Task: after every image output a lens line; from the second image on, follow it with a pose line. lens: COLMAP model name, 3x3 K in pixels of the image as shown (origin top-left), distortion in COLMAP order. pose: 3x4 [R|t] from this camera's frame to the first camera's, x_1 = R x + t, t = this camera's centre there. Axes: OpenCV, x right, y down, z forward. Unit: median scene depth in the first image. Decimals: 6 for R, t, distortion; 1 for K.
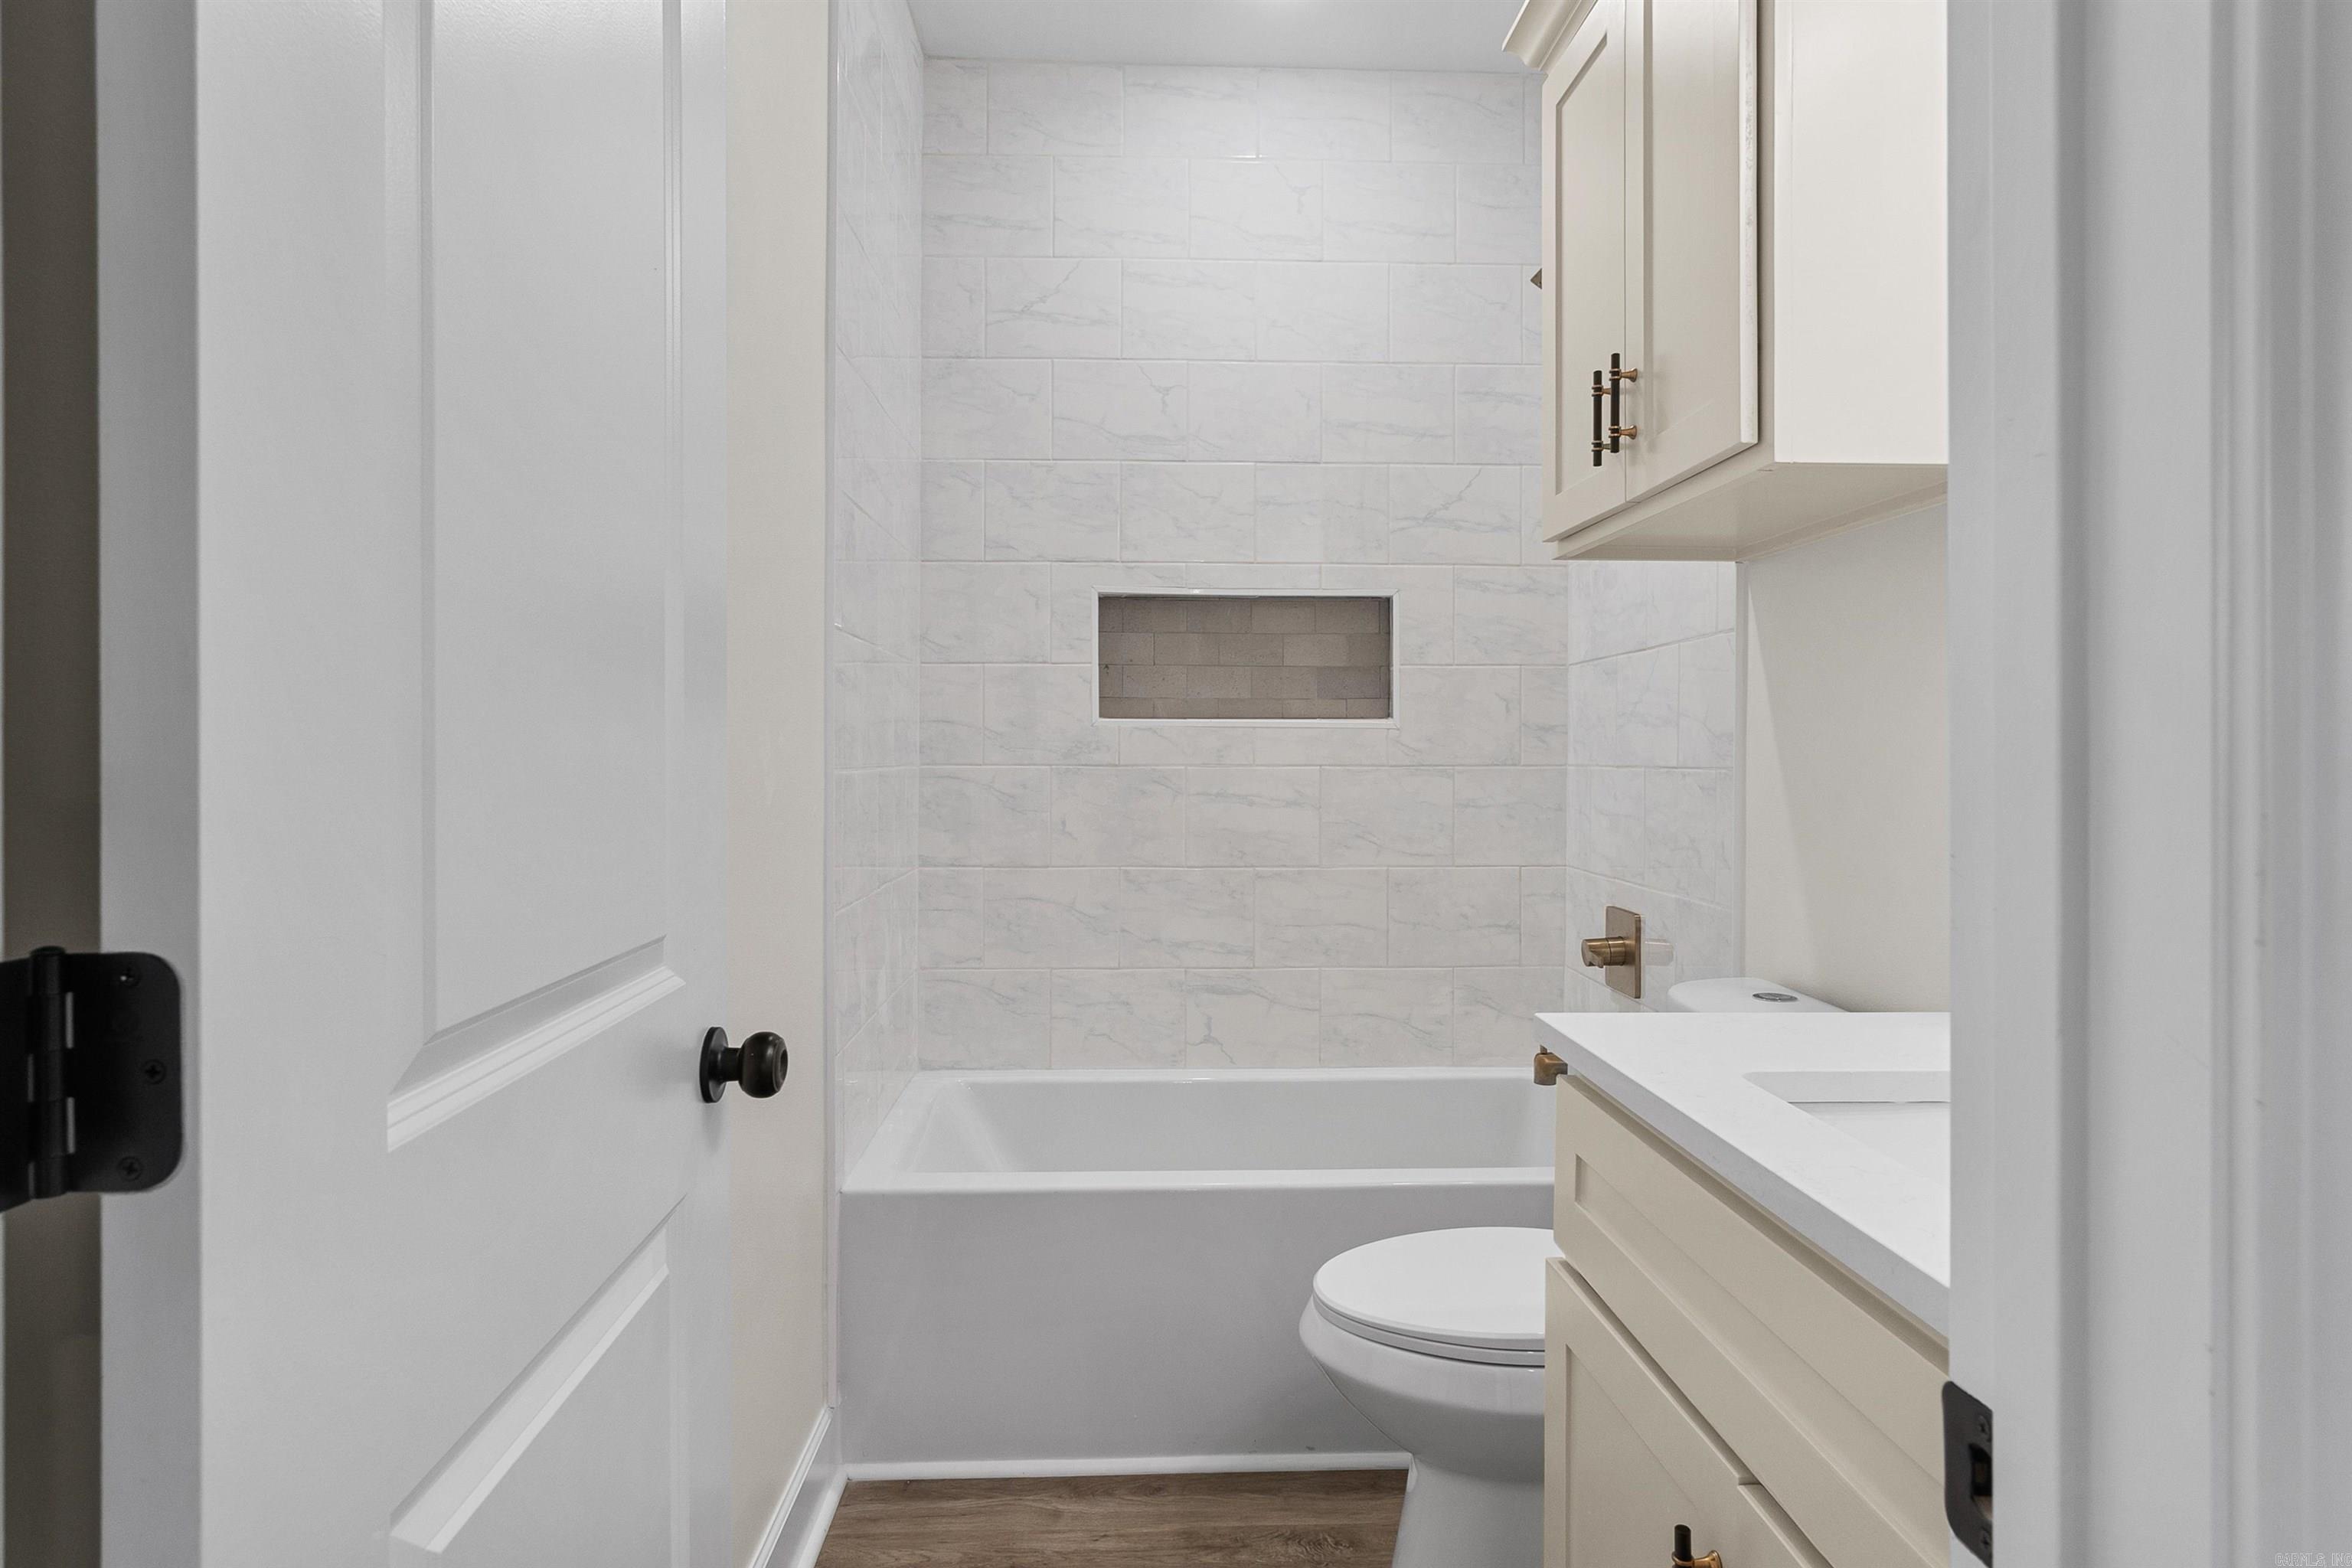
lens RADIAL K [[1285.6, 0, 1161.3], [0, 1285.6, 755.0], [0, 0, 1]] dist [-0.014416, 0.003904]
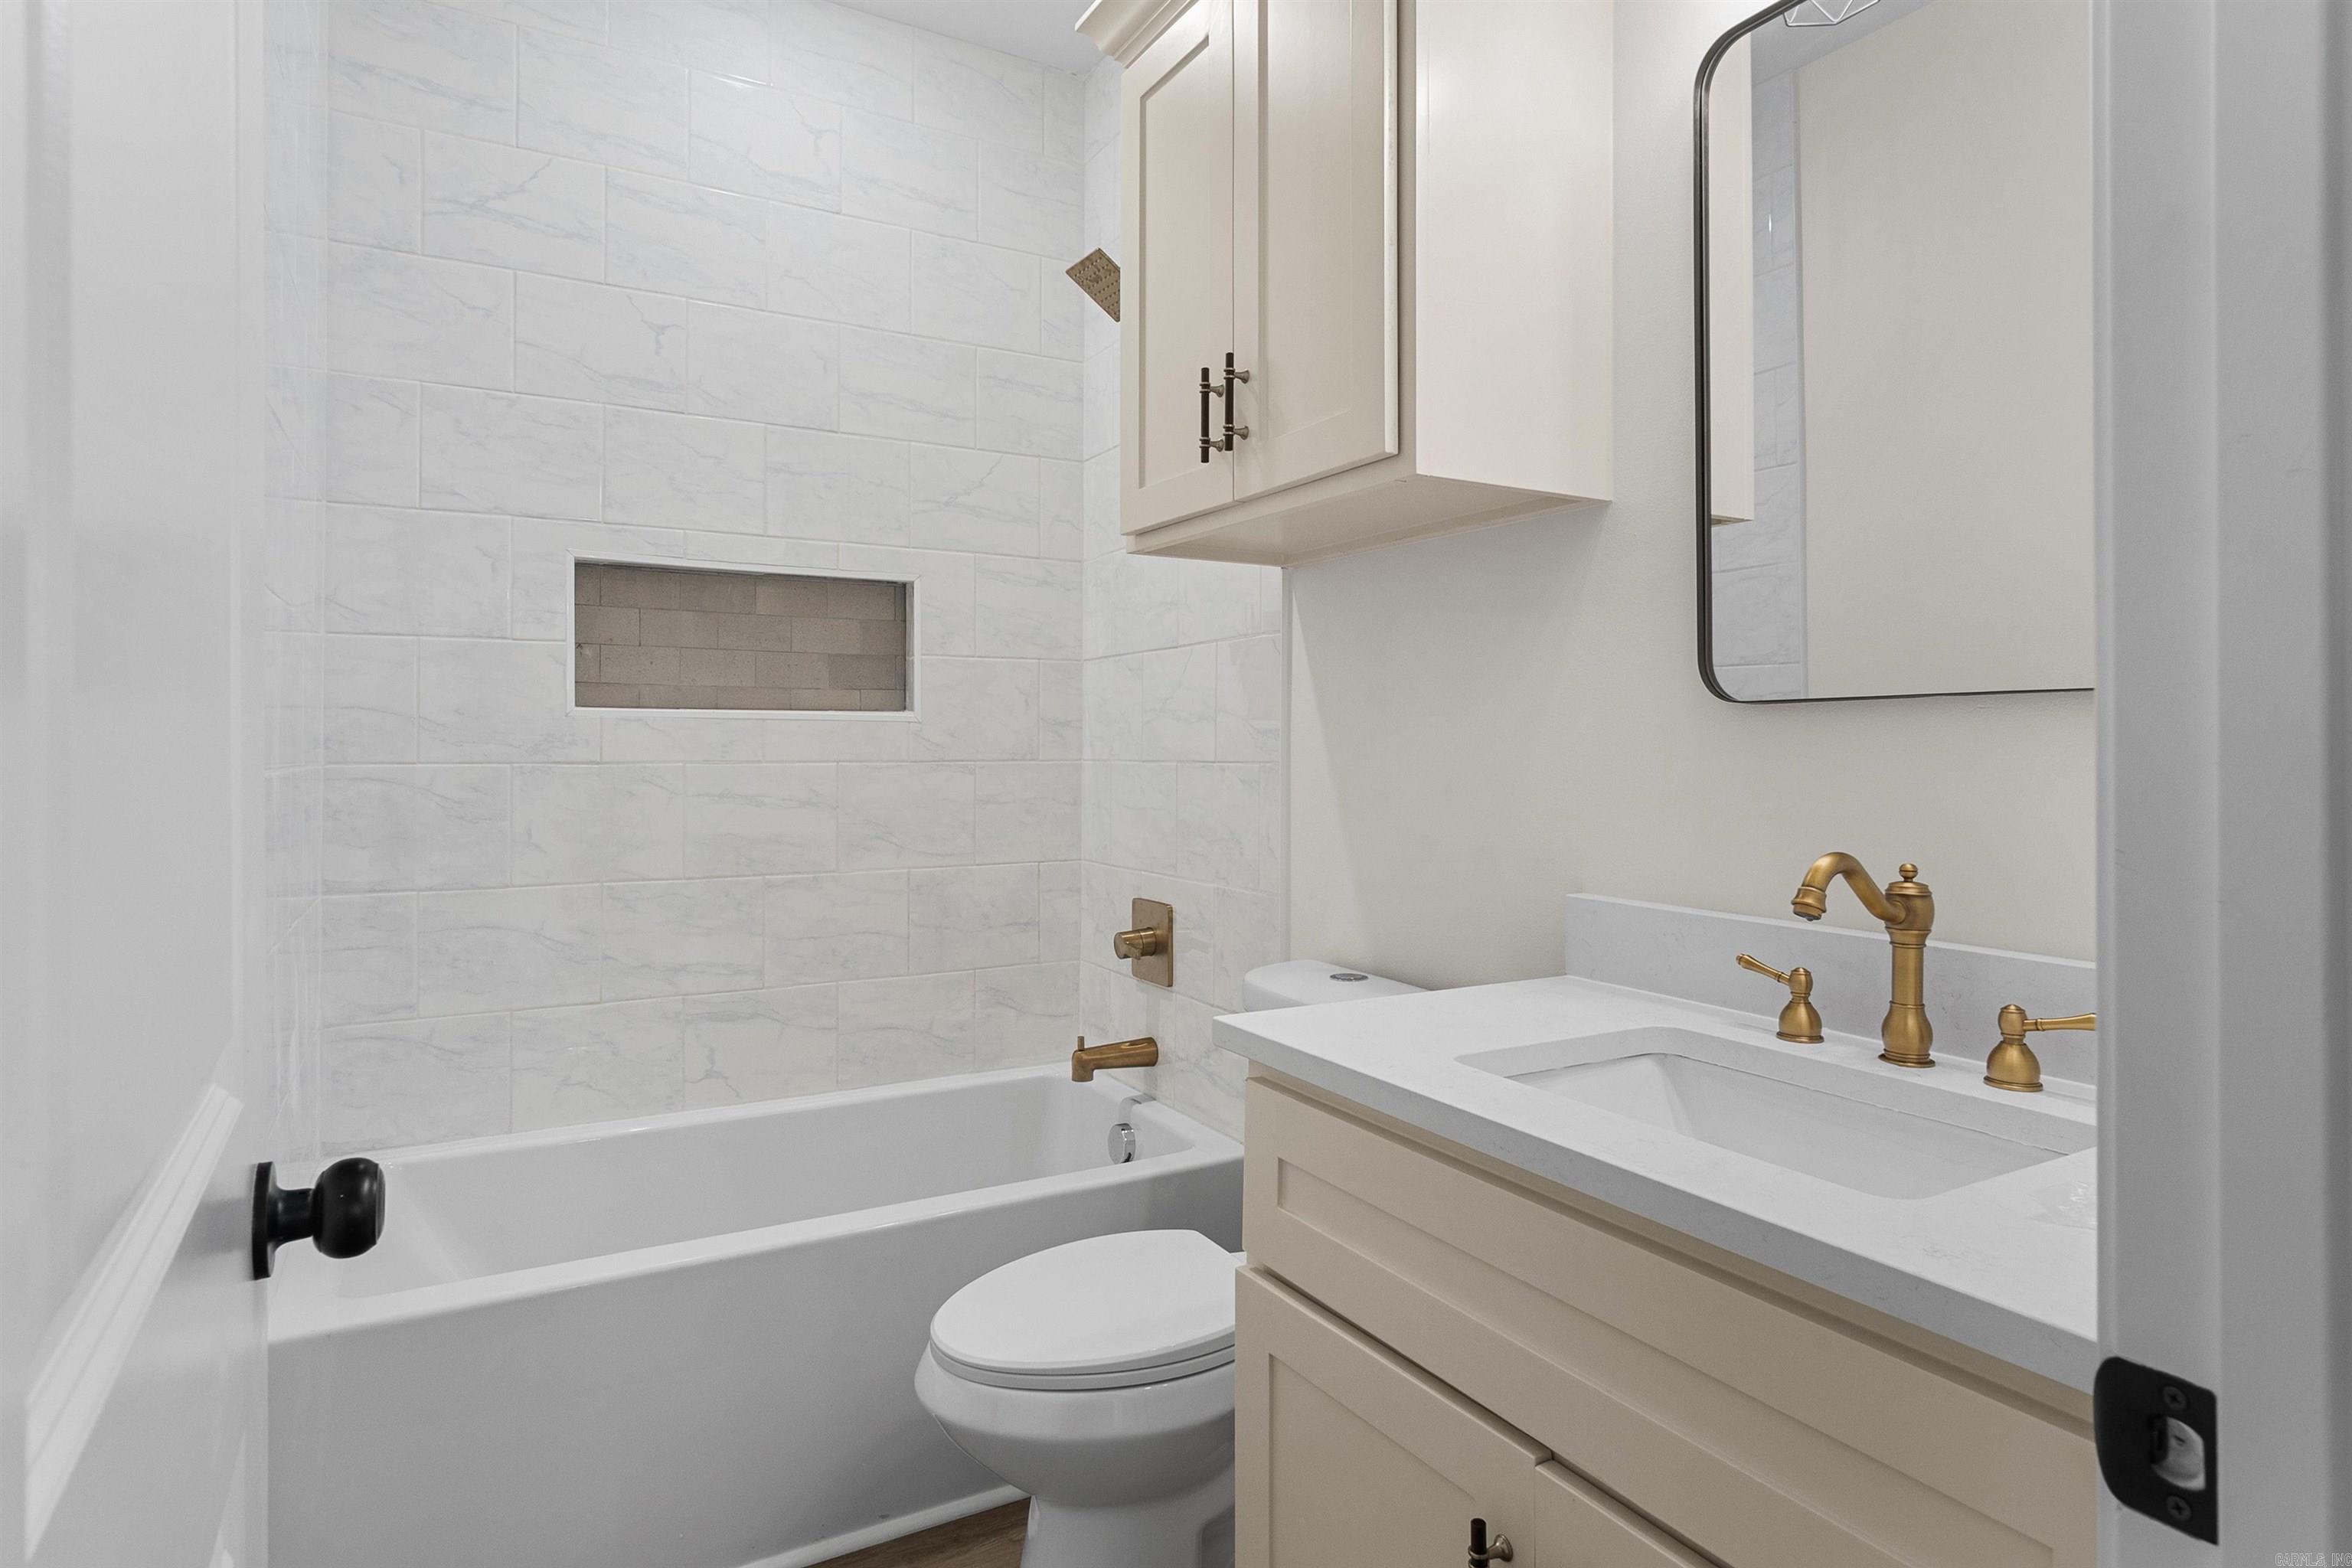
lens RADIAL K [[1288.8, 0, 1169.0], [0, 1288.8, 745.0], [0, 0, 1]] dist [-0.014865, 0.000869]
pose [[0.884211, 0.000084, 0.467088, -0.097681], [0.001142, 0.999997, -0.002342, -0.001269], [-0.467087, 0.002604, 0.884208, 0.076927]]
